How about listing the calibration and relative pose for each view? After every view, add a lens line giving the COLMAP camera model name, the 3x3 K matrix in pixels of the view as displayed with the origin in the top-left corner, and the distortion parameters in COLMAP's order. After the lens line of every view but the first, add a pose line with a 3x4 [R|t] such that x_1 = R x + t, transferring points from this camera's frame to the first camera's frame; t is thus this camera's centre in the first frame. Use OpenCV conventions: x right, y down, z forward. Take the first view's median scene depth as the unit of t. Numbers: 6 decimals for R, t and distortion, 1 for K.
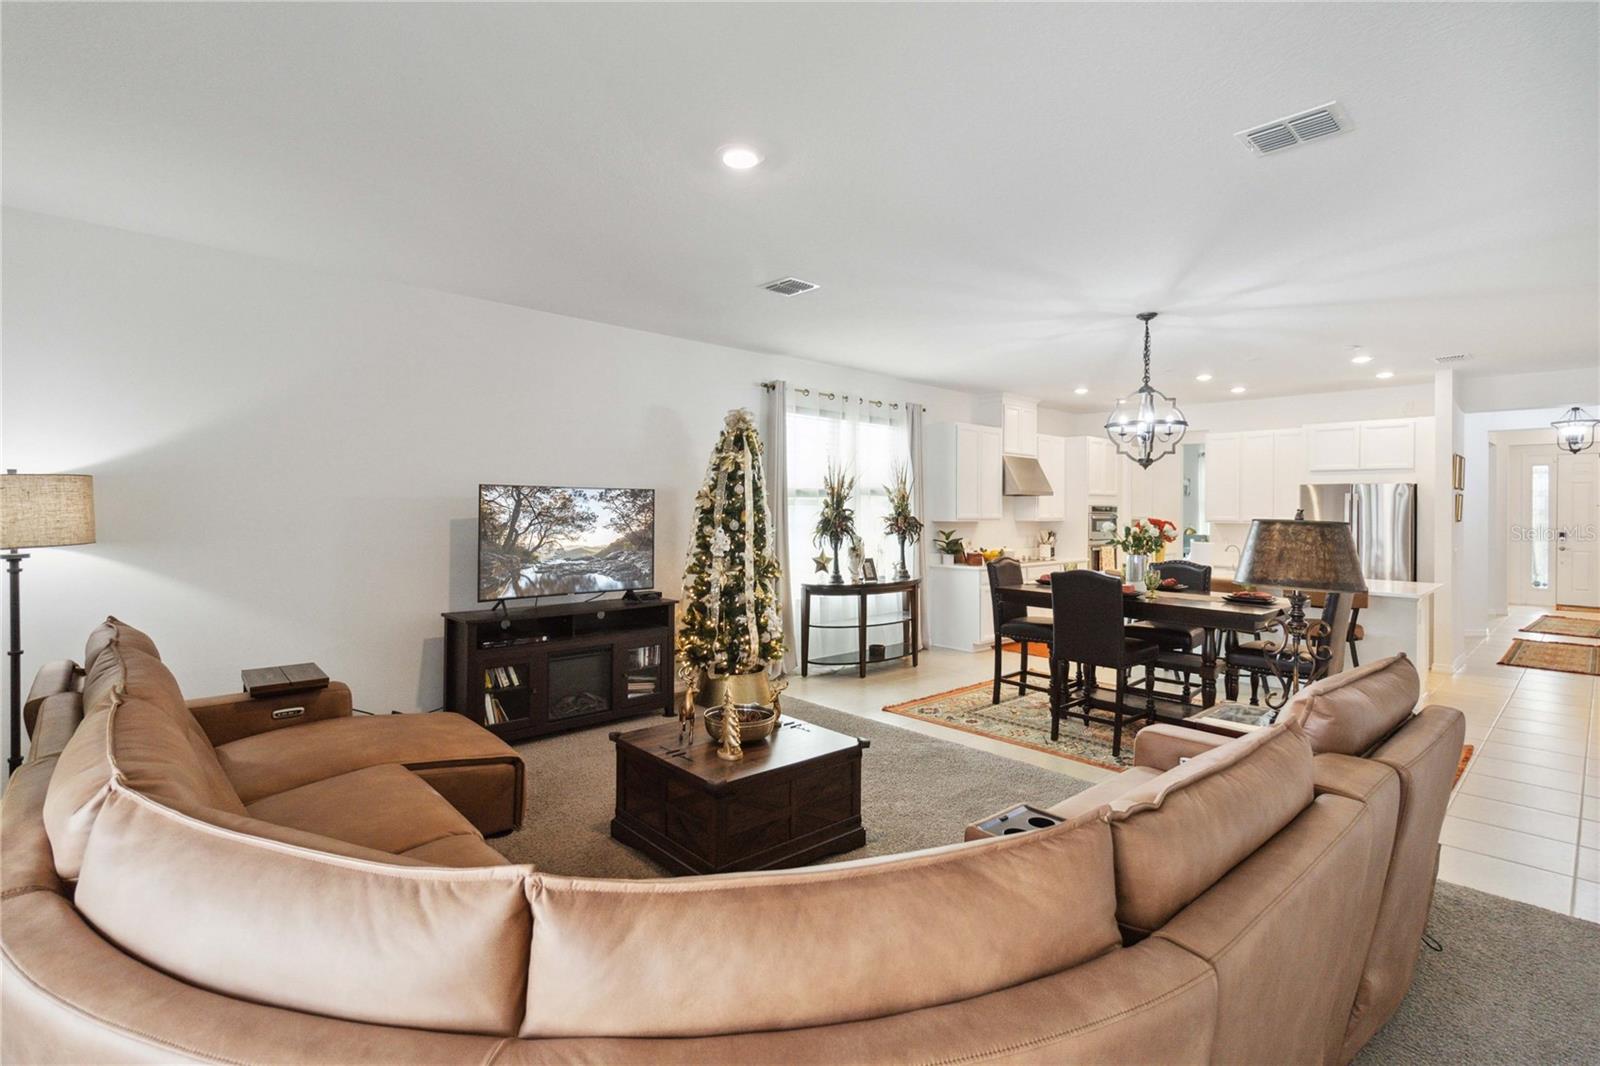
lens RADIAL K [[760.5, 0, 800.5], [0, 760.5, 514.3], [0, 0, 1]] dist [0.000188, -0.000014]
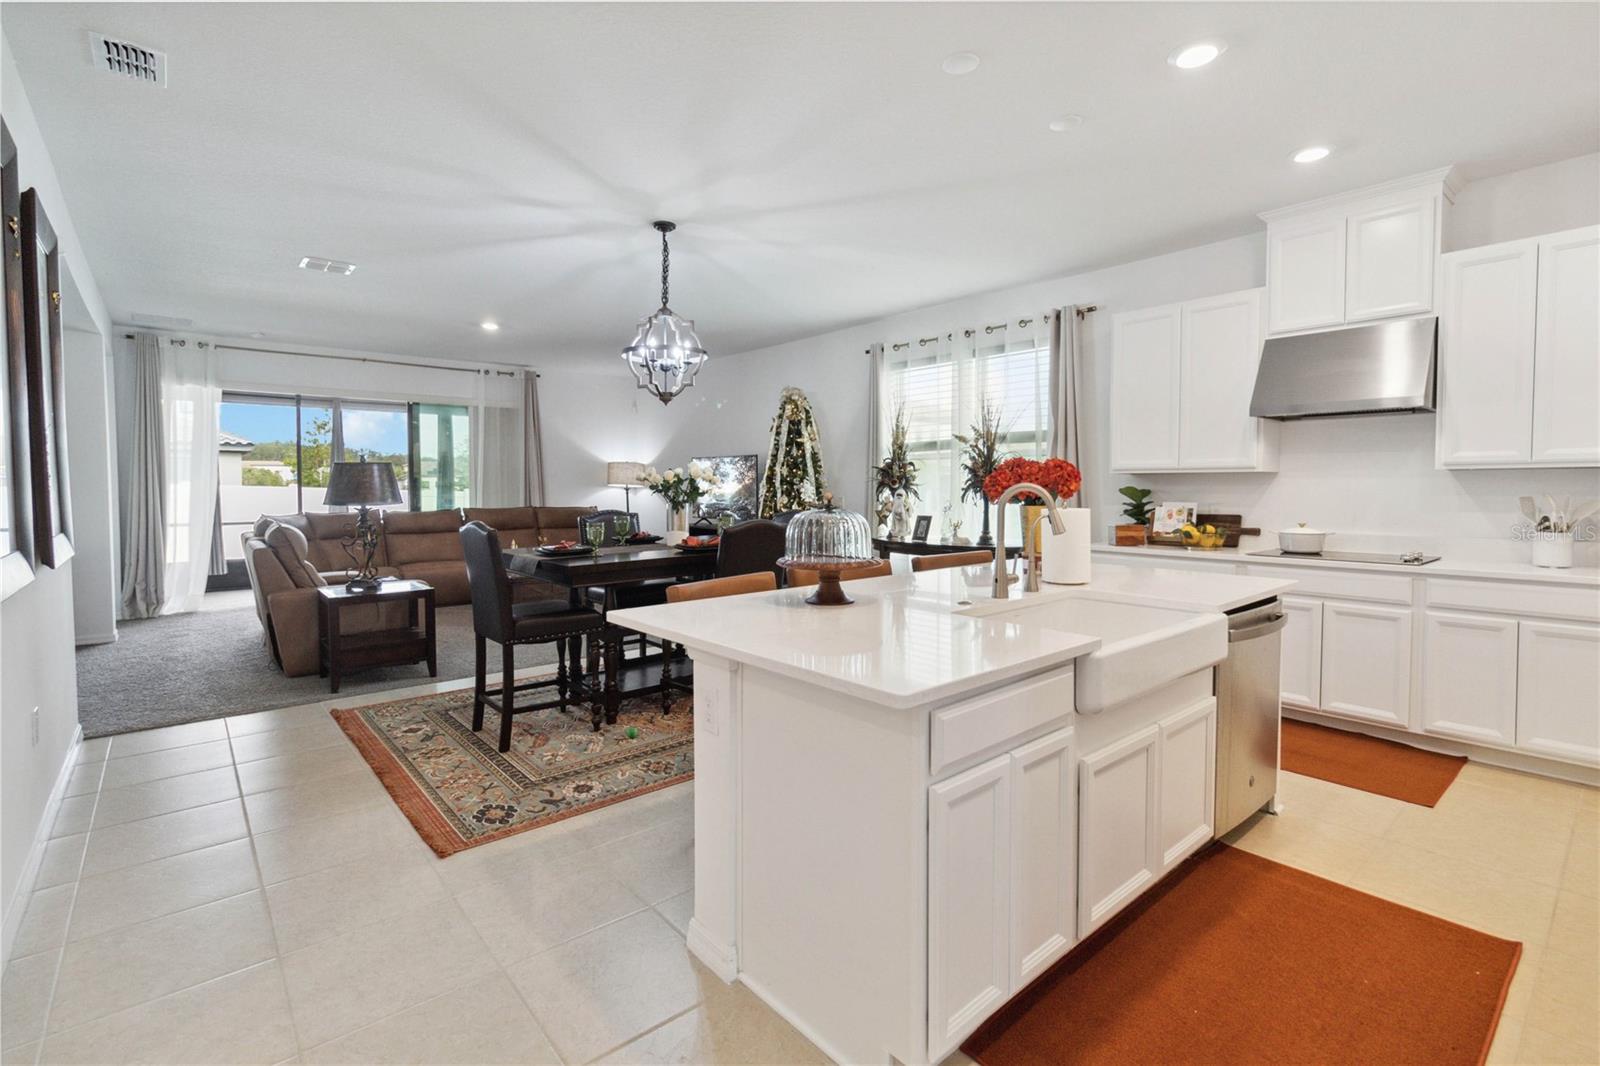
lens RADIAL K [[739.4, 0, 795.5], [0, 739.4, 507.6], [0, 0, 1]] dist [-0.000503, -0.000136]
pose [[-0.019336, 0.024620, -0.999510, 1.267202], [0.004817, 0.999687, 0.024531, 0.034837], [0.999801, -0.004340, -0.019449, 1.138097]]
